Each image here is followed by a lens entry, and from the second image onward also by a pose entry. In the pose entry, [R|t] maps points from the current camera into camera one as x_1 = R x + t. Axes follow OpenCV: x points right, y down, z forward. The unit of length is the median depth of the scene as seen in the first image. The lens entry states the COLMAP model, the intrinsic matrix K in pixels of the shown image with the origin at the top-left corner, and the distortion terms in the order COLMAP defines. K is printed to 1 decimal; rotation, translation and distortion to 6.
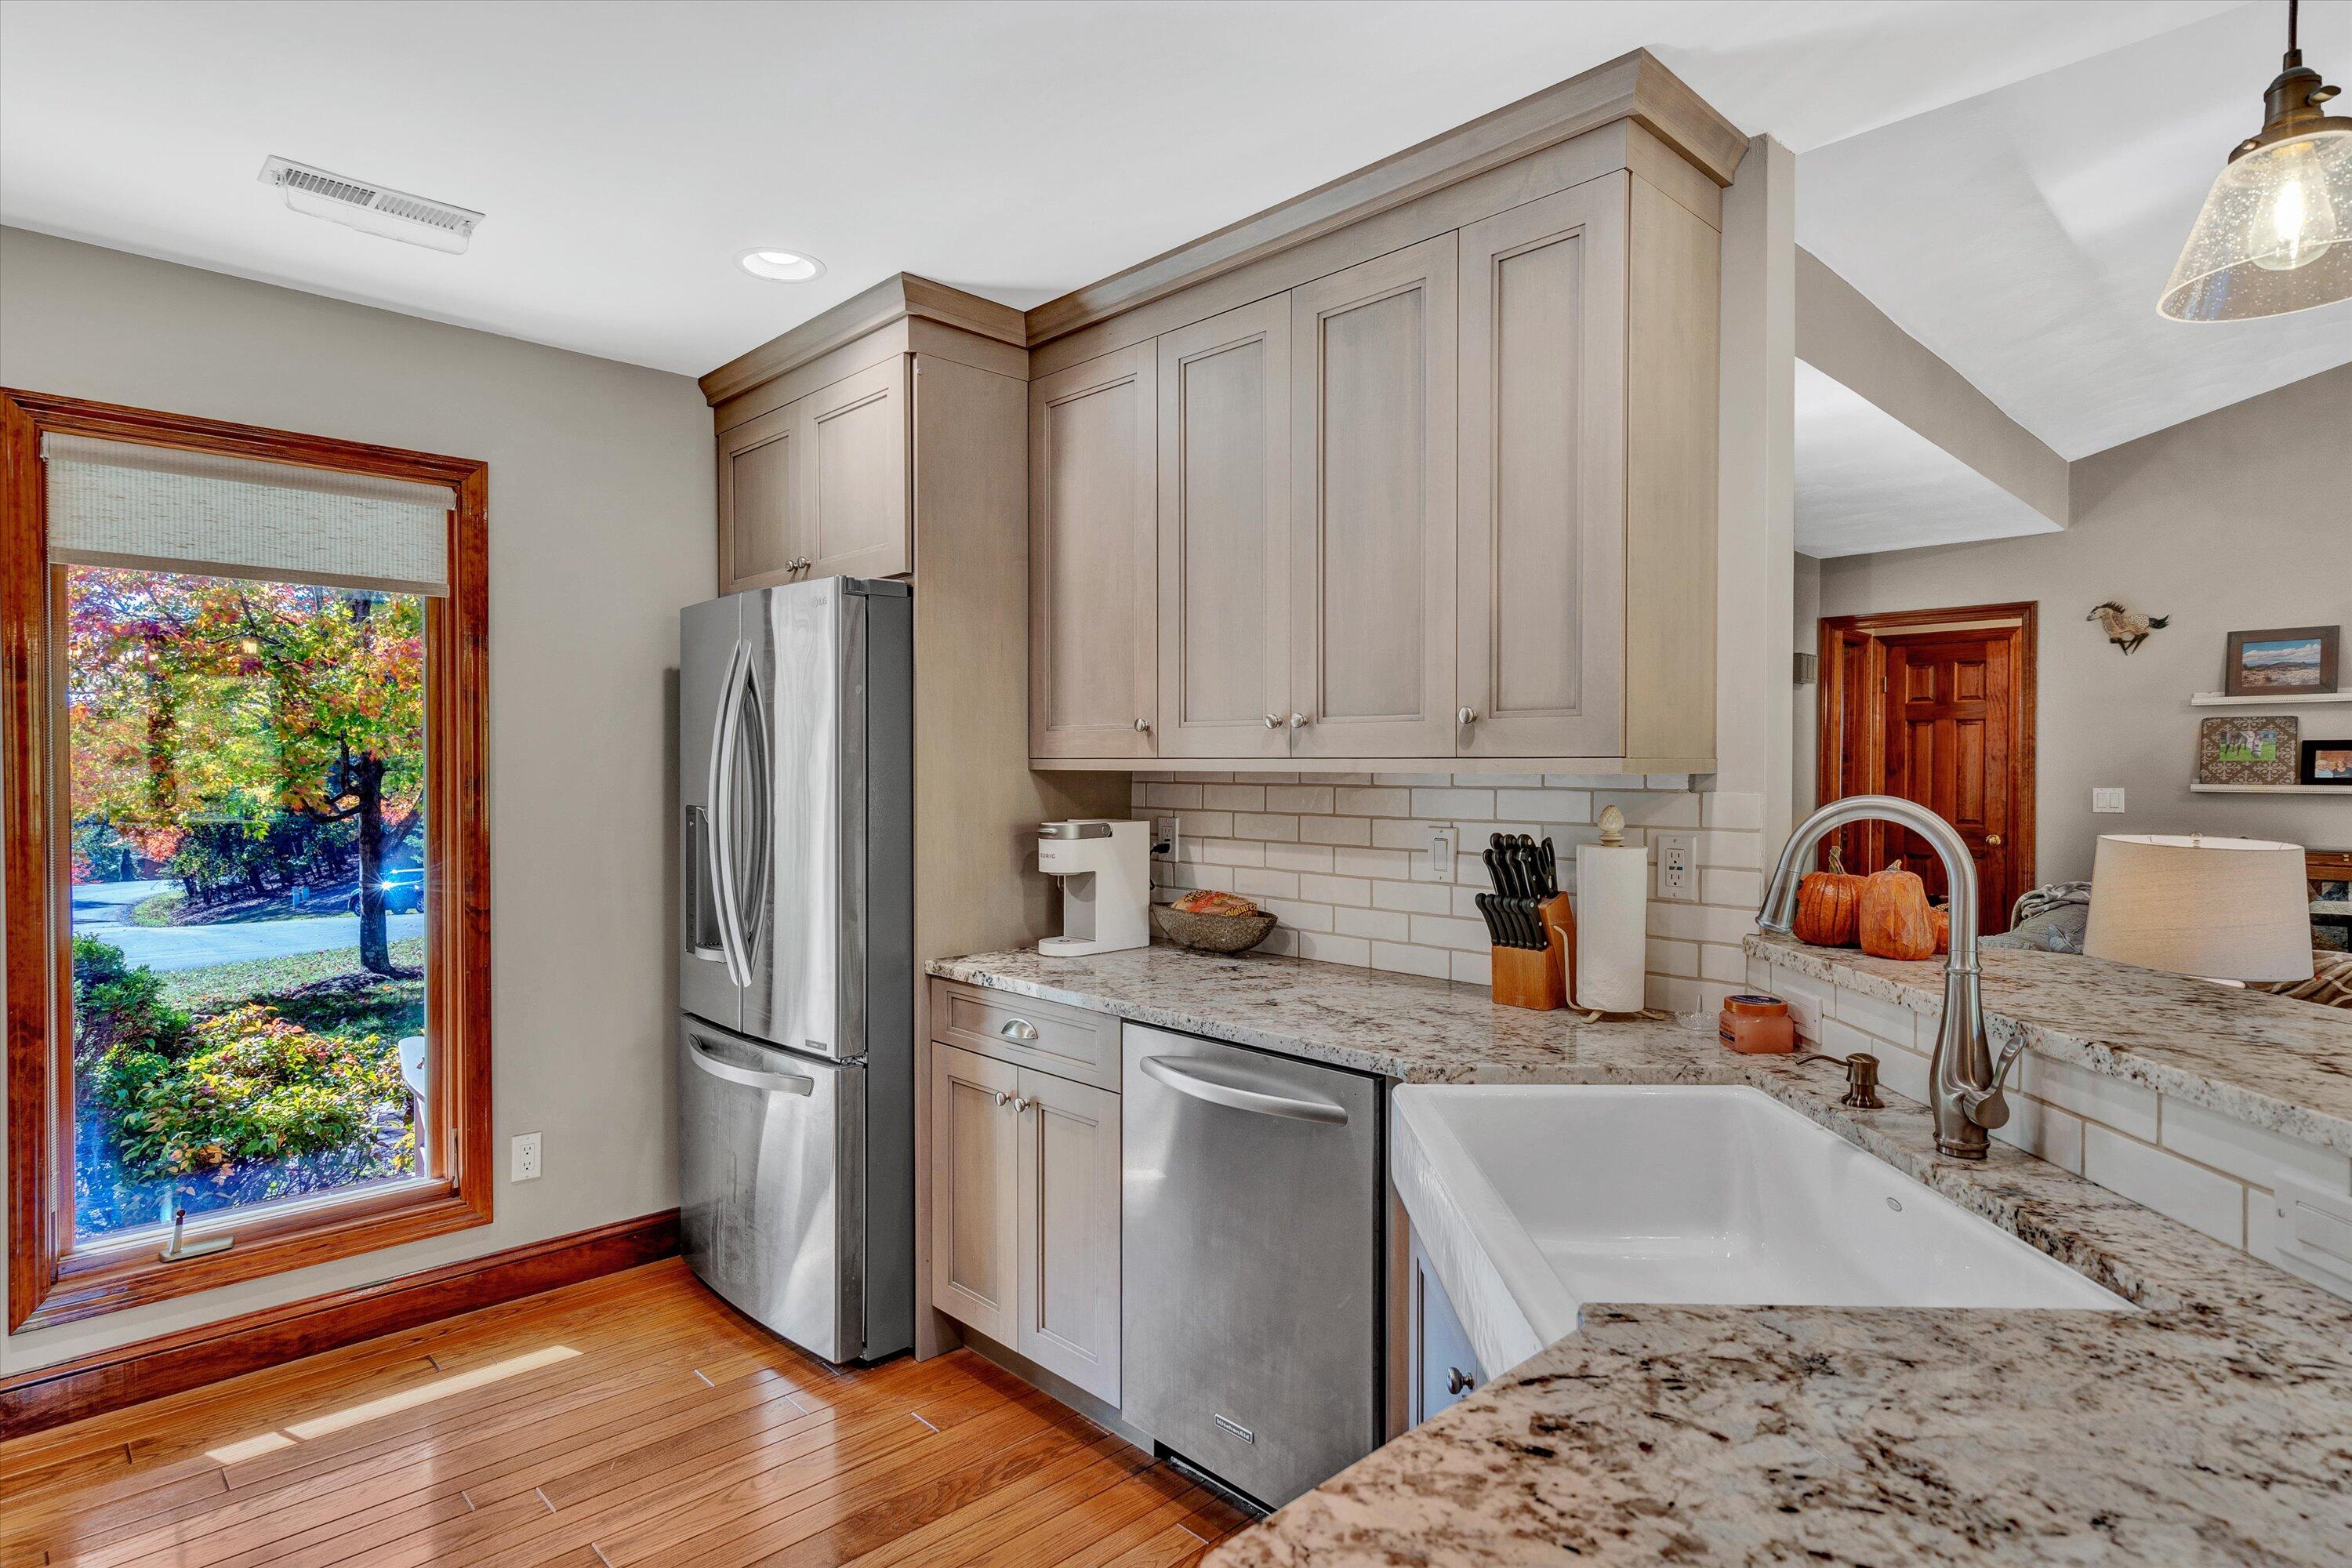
lens RADIAL K [[1248.4, 0, 1176.0], [0, 1248.4, 784.0], [0, 0, 1]] dist [0.003708, 0.000722]
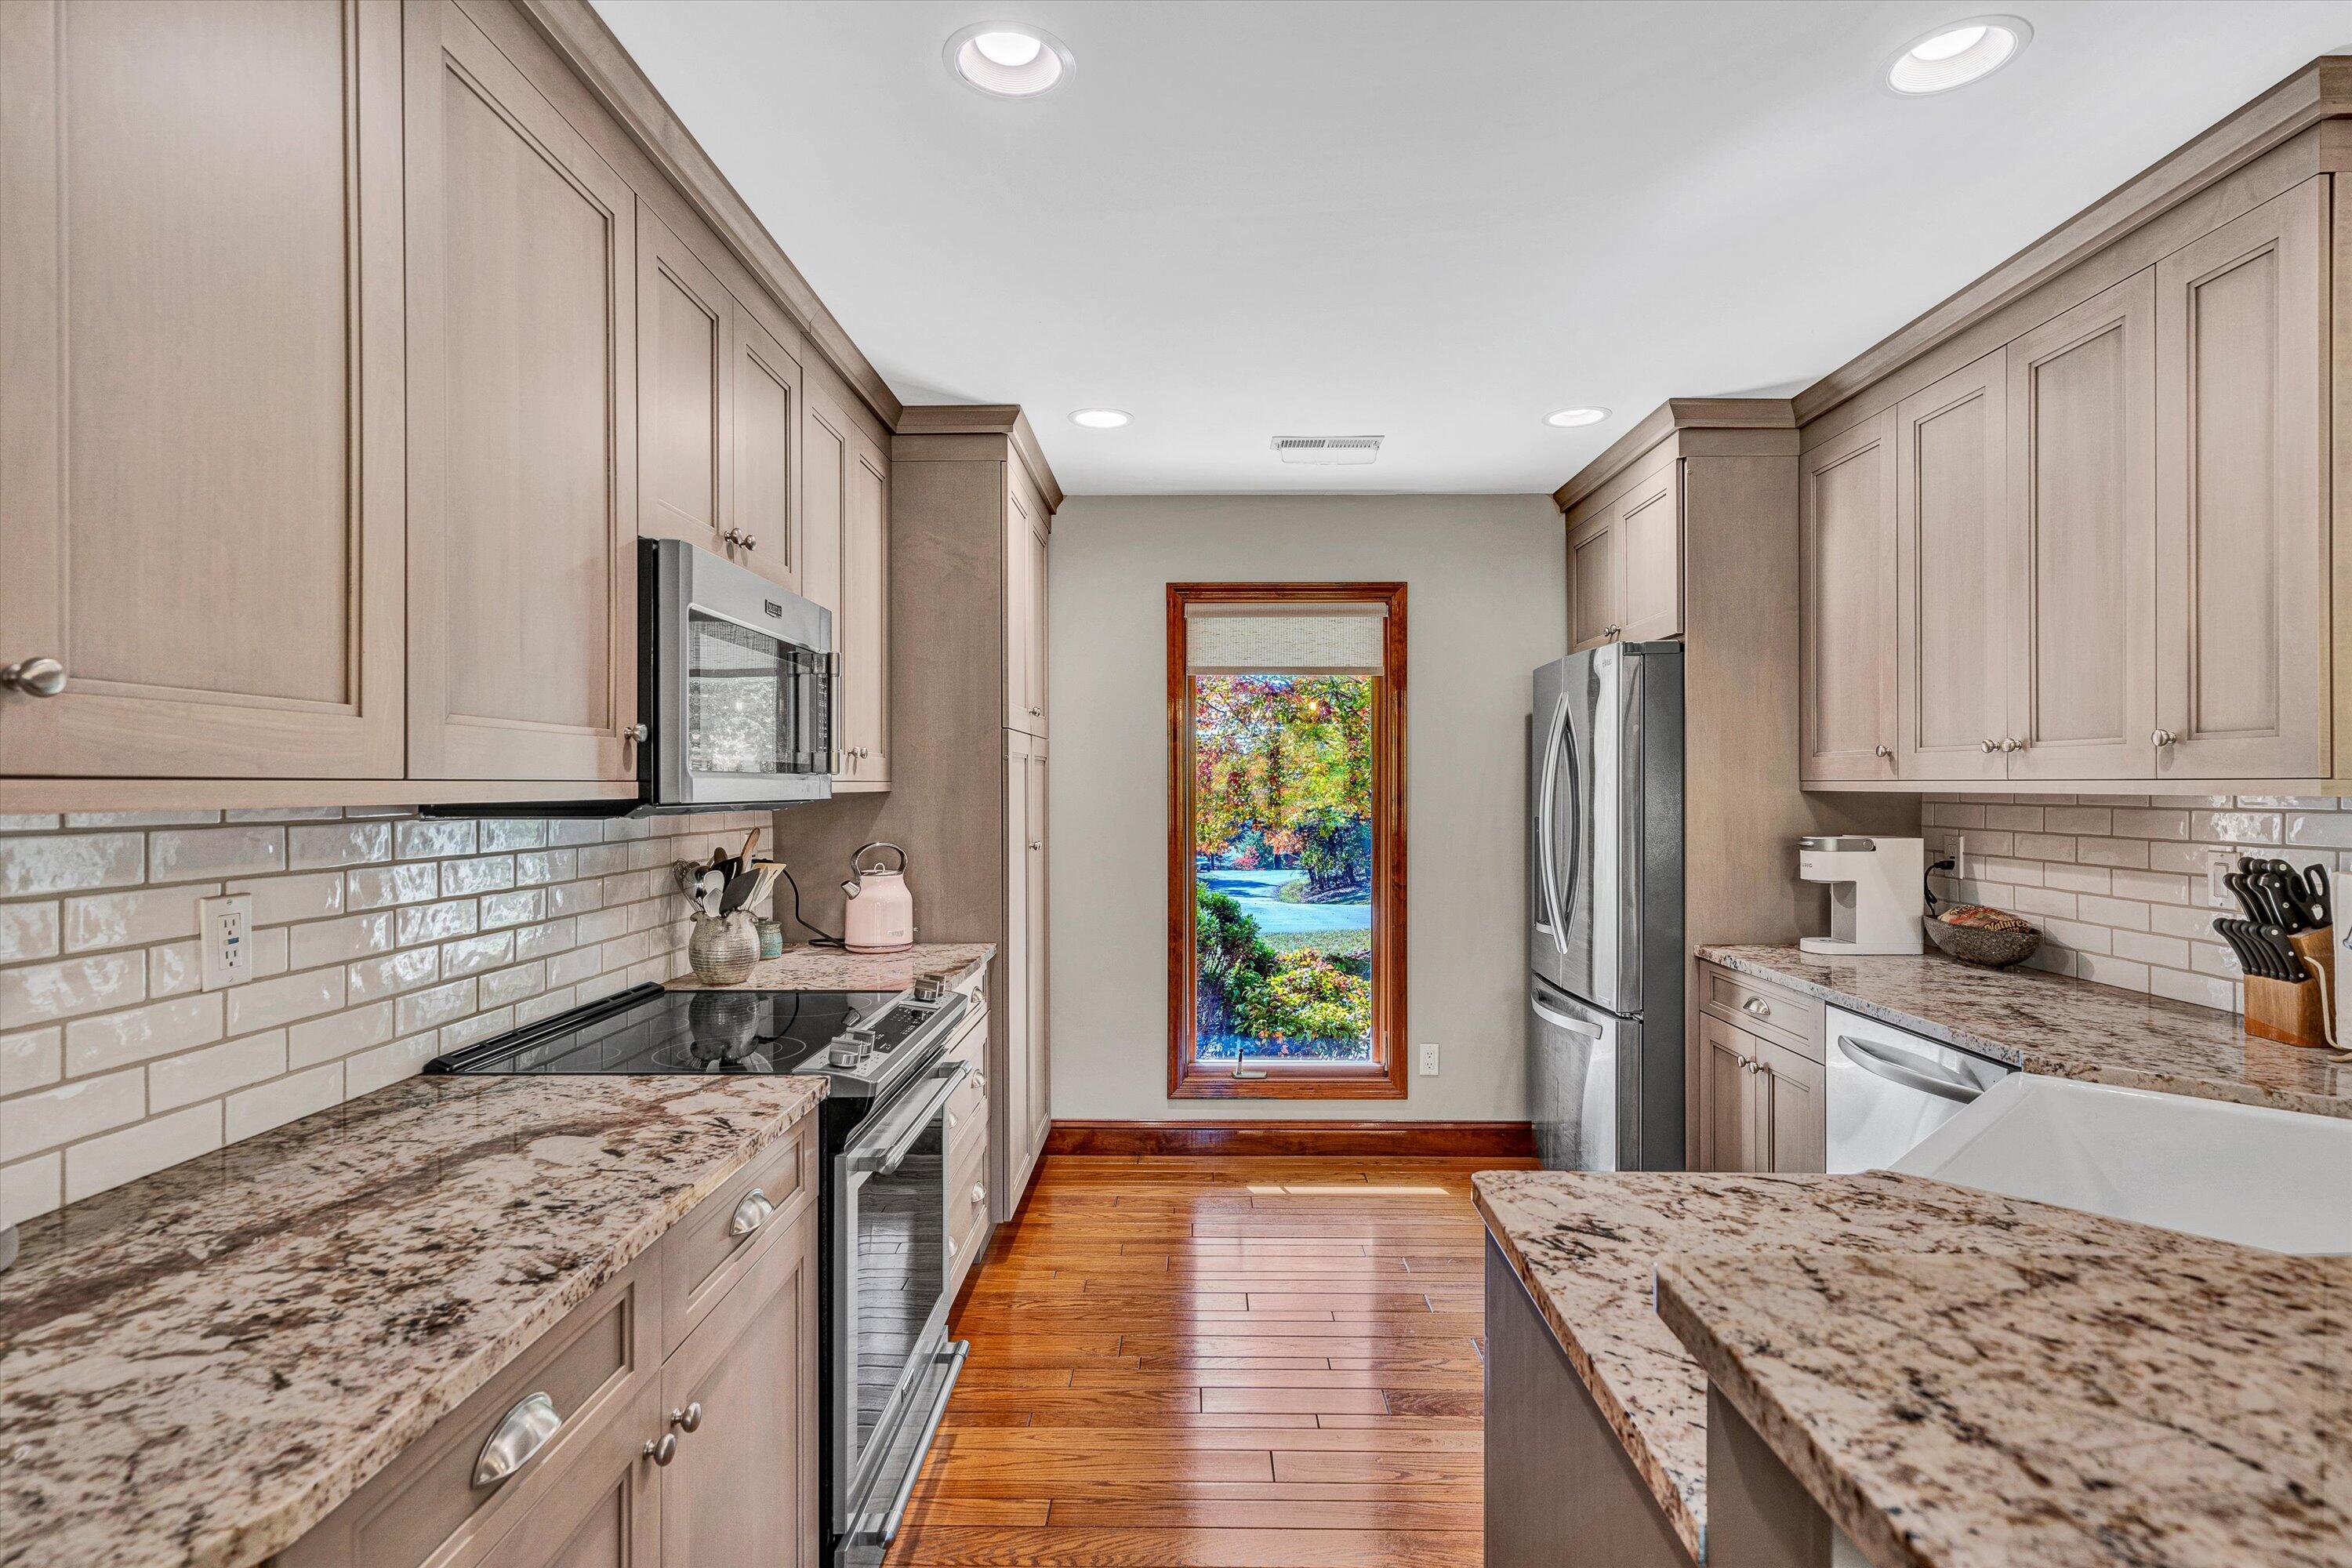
lens RADIAL K [[1160.1, 0, 1176.0], [0, 1160.1, 784.0], [0, 0, 1]] dist [0.000319, 0.000098]
pose [[0.707670, -0.002366, -0.706539, 0.248355], [-0.009588, 0.999870, -0.012952, 0.002038], [0.706478, 0.015940, 0.707555, -0.176877]]
